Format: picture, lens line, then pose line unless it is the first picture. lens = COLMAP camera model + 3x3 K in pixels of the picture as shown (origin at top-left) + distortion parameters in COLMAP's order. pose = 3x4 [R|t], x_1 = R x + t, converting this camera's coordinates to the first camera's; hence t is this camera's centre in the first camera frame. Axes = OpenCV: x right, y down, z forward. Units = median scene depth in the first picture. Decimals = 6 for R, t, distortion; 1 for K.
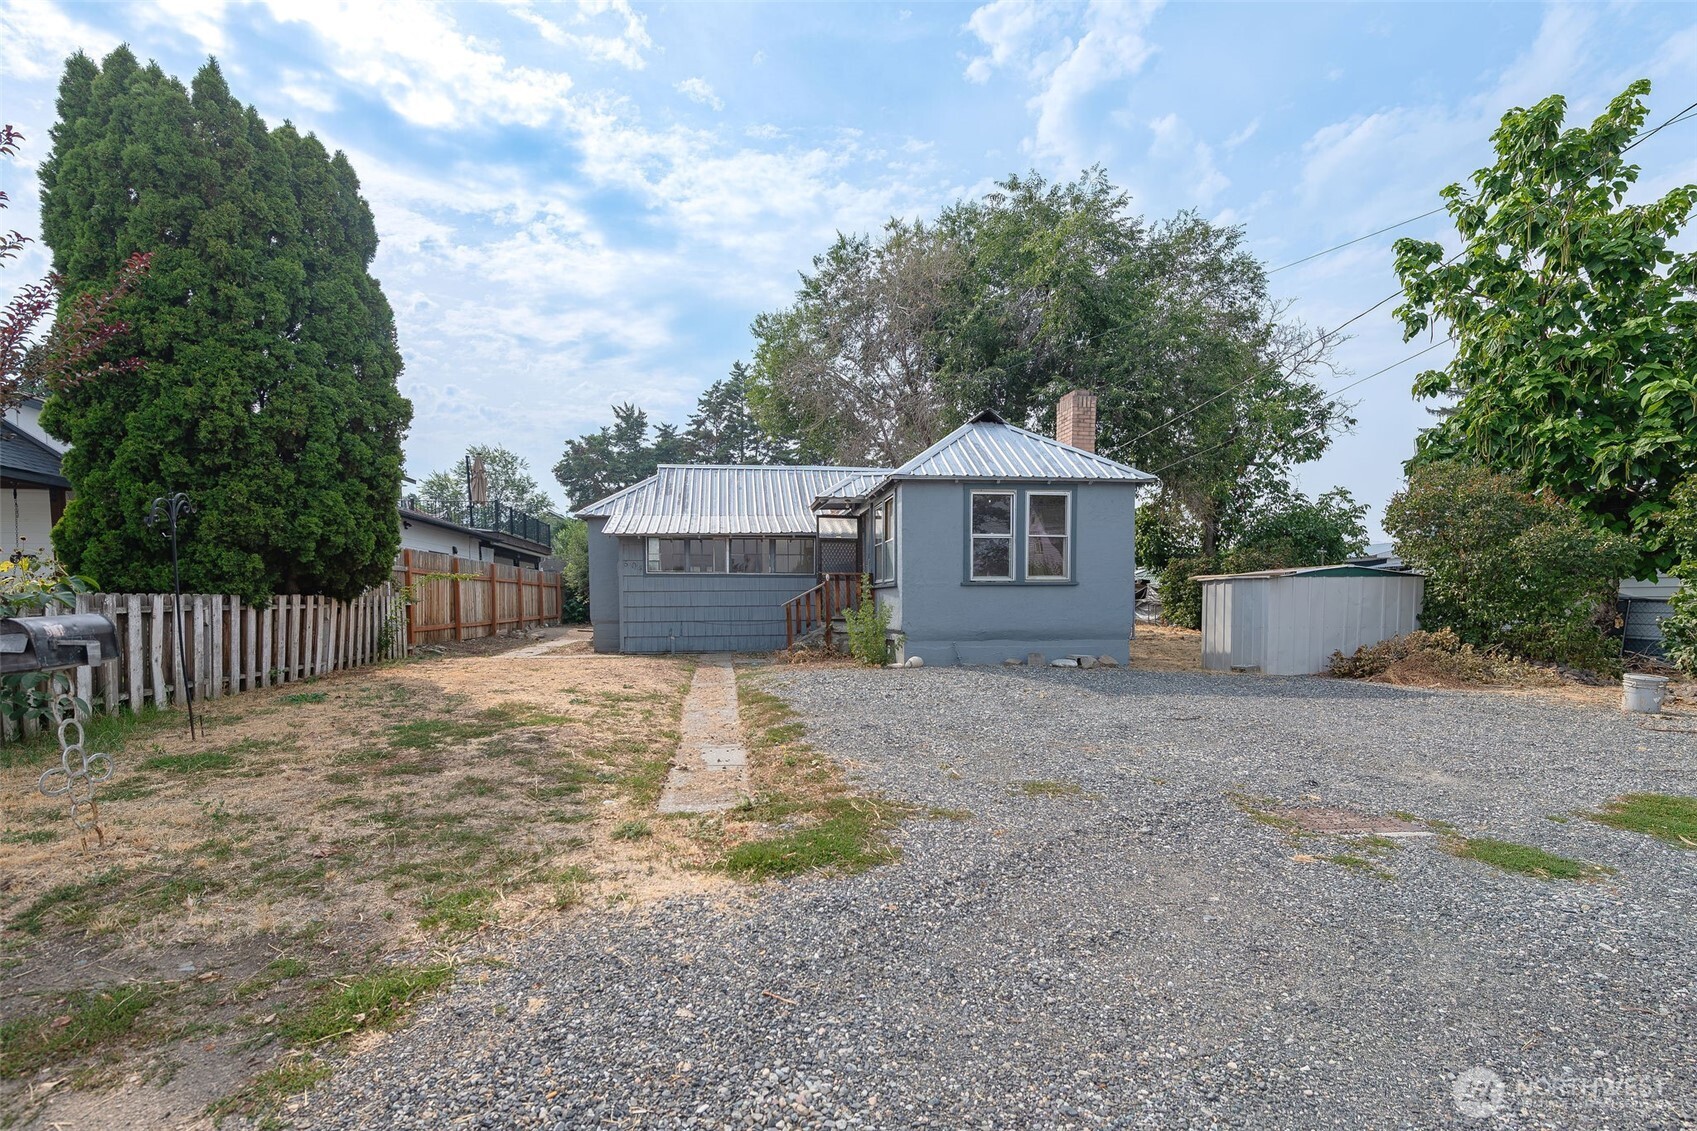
lens RADIAL K [[728.8, 0, 848.5], [0, 728.8, 565.5], [0, 0, 1]] dist [-0.000281, -0.000454]
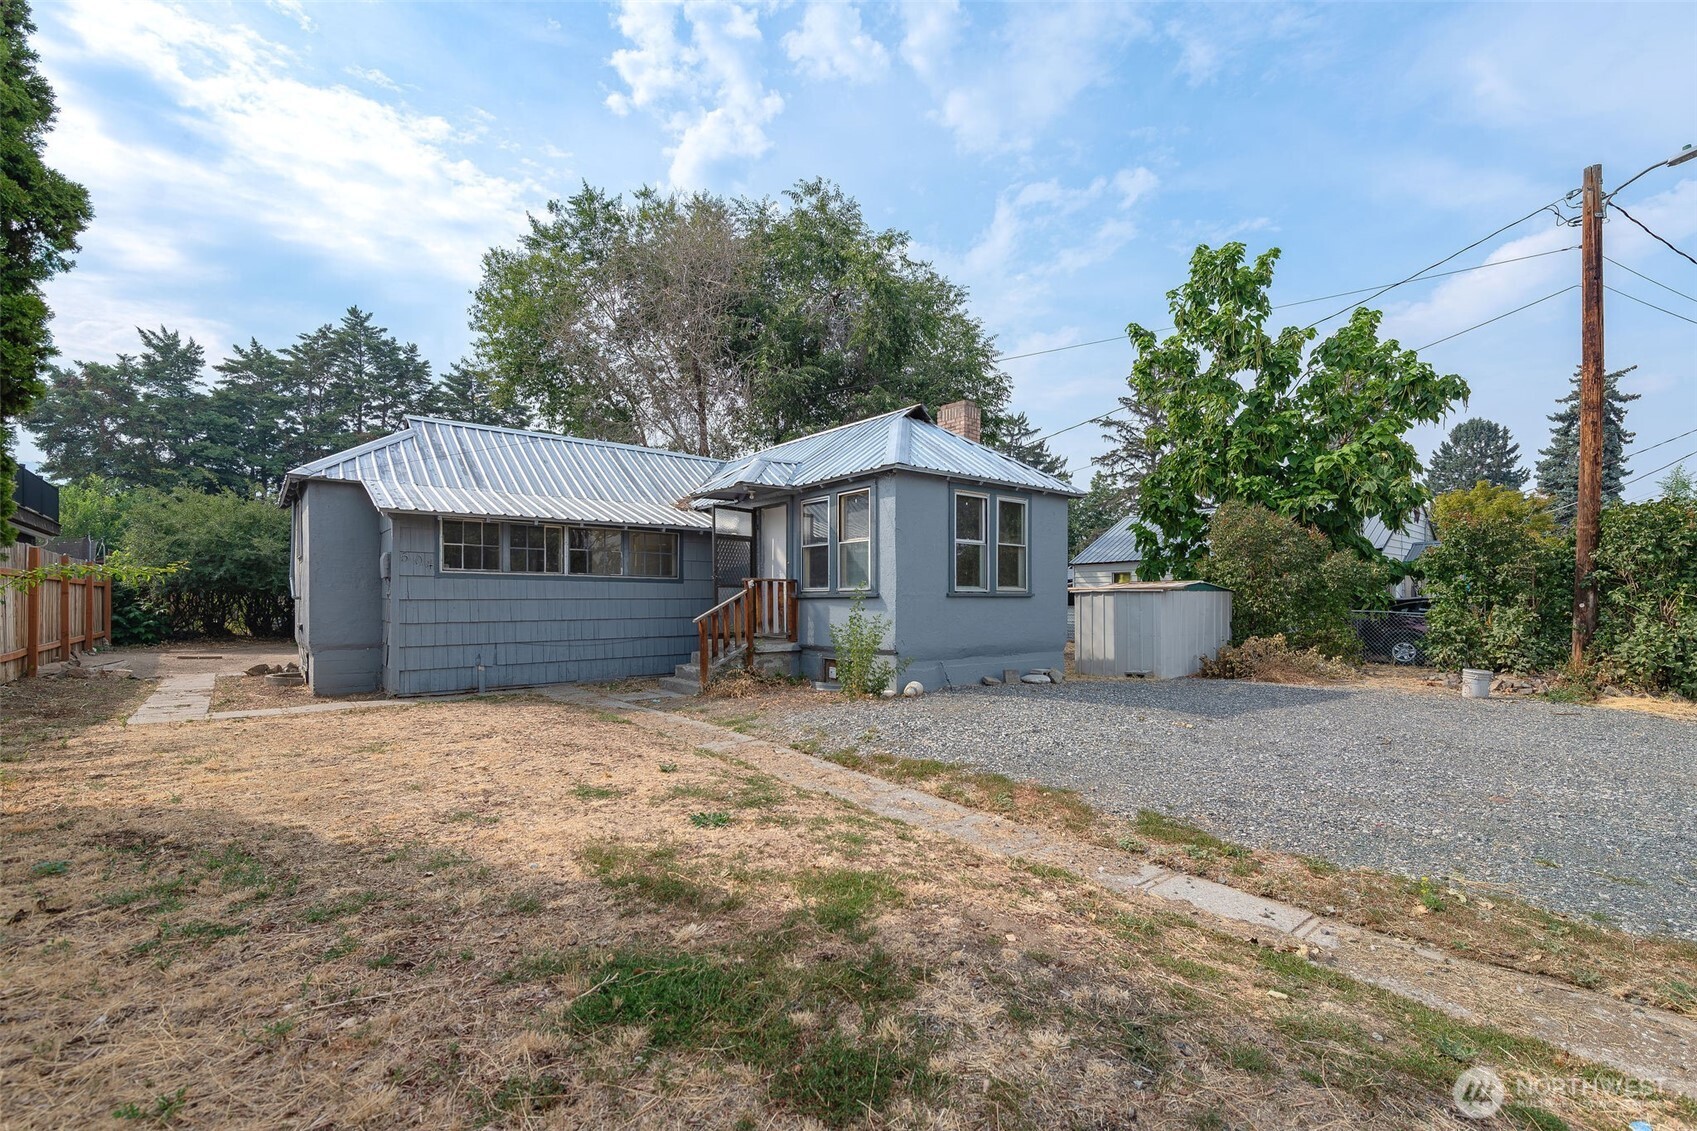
lens RADIAL K [[690.0, 0, 855.1], [0, 690.0, 545.7], [0, 0, 1]] dist [0.001963, 0.000119]
pose [[0.848640, 0.044658, 0.527082, -0.298213], [-0.026305, 0.998760, -0.042269, 0.003364], [-0.528316, 0.022006, 0.848762, 0.272880]]
